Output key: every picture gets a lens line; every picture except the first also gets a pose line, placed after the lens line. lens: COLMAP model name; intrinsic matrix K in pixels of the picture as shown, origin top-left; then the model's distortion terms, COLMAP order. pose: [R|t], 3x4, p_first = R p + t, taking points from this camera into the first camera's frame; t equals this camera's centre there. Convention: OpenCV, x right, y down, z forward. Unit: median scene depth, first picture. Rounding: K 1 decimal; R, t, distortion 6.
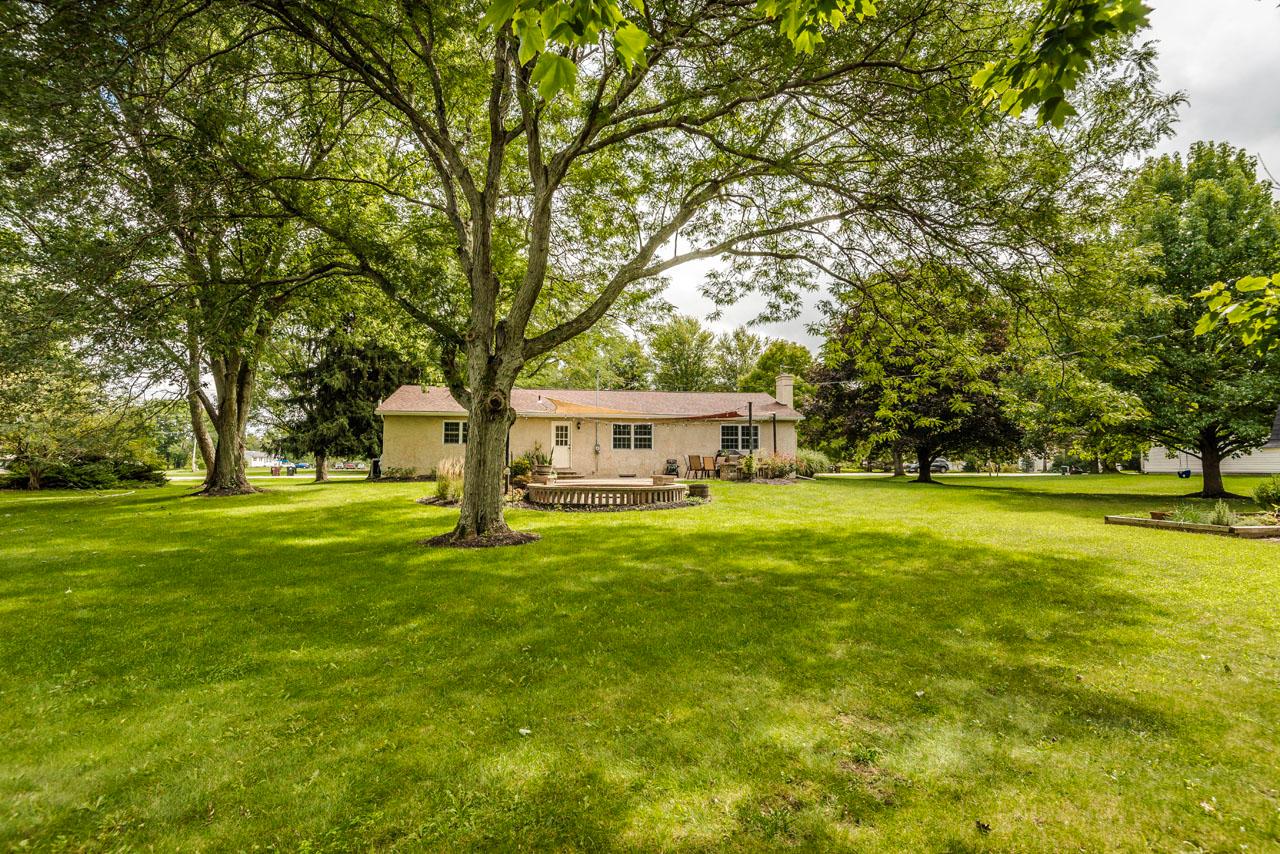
lens RADIAL K [[599.4, 0, 639.7], [0, 599.4, 411.9], [0, 0, 1]] dist [0.021424, -0.000177]
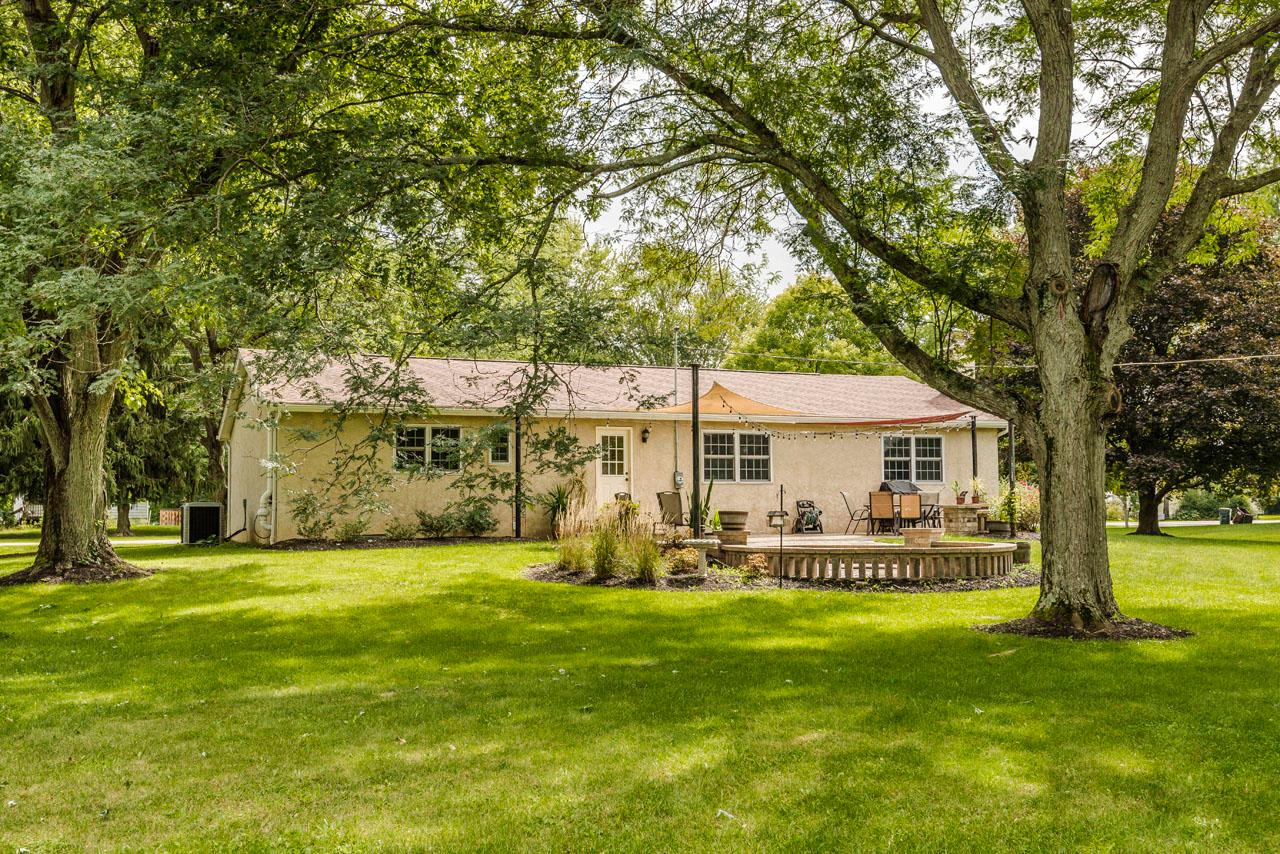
lens RADIAL K [[1254.3, 0, 588.4], [0, 1254.3, 426.8], [0, 0, 1]] dist [0.006675, 0.002429]
pose [[0.971634, 0.006593, 0.236398, -0.399061], [-0.010849, 0.999802, 0.016706, -0.002000], [-0.236241, -0.018797, 0.971513, -0.033772]]
